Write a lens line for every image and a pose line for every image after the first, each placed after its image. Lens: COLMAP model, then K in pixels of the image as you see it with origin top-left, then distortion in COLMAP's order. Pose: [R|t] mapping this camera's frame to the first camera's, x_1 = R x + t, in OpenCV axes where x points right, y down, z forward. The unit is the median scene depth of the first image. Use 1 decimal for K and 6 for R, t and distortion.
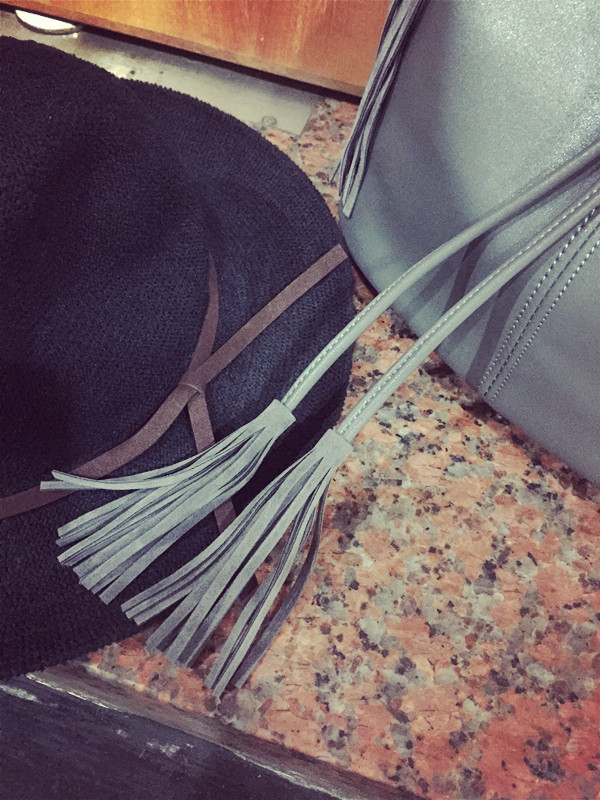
lens RADIAL K [[682.6, 0, 300.0], [0, 682.6, 400.0], [0, 0, 1]] dist [0.082833, -0.120315]
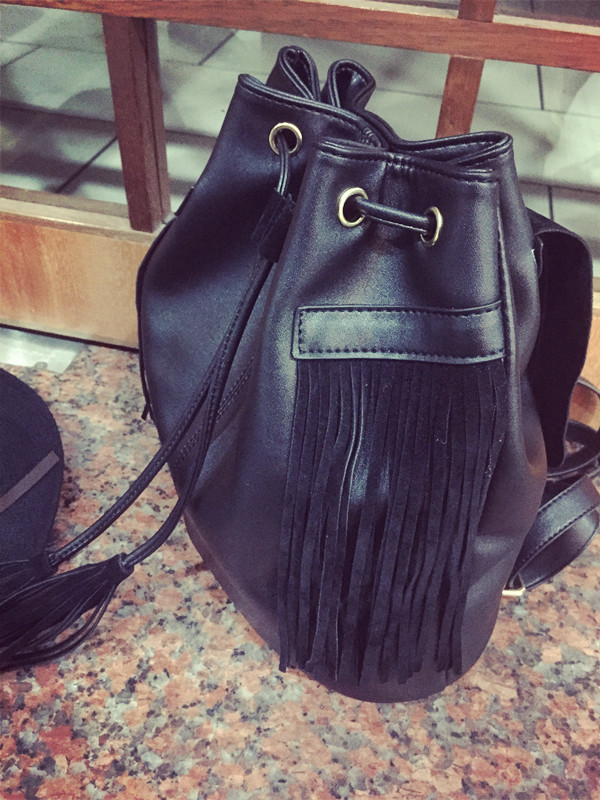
lens RADIAL K [[687.7, 0, 300.0], [0, 687.7, 400.0], [0, 0, 1]] dist [0.074791, -0.124097]
pose [[0.995070, -0.079220, 0.059664, 0.569869], [0.092664, 0.957057, -0.274693, 0.121113], [-0.035340, 0.278867, 0.959679, -0.455848]]
